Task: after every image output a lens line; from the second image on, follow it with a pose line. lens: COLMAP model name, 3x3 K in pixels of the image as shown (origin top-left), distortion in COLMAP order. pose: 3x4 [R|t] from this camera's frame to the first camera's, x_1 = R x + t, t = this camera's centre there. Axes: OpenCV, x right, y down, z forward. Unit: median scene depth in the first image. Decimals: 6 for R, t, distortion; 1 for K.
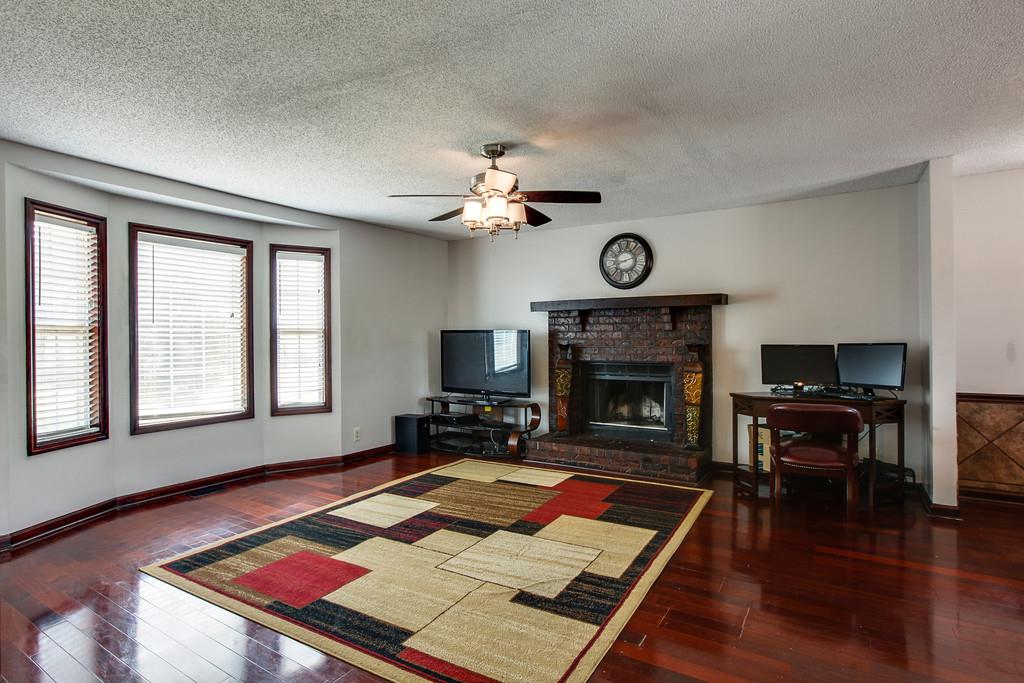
lens RADIAL K [[543.6, 0, 512.0], [0, 543.6, 341.5], [0, 0, 1]] dist [-0.025539, 0.001298]
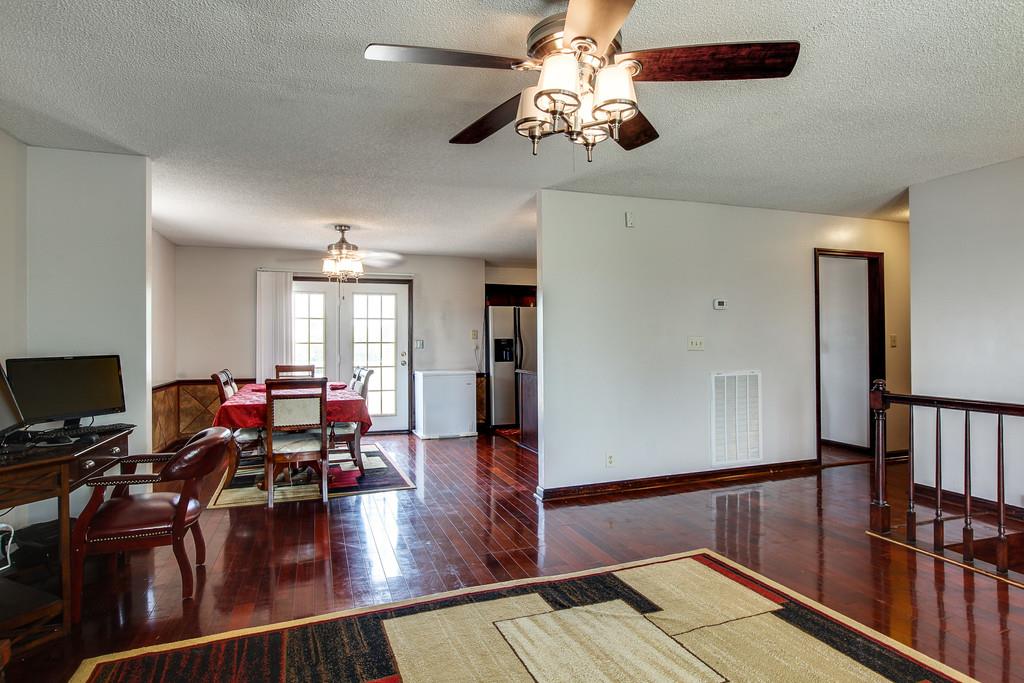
lens RADIAL K [[543.6, 0, 512.0], [0, 543.6, 341.5], [0, 0, 1]] dist [-0.025539, 0.001298]
pose [[-0.790725, 0.016395, 0.611952, -0.354080], [0.019960, 0.999800, -0.000995, -0.006648], [-0.611846, 0.011428, -0.790894, 1.743723]]
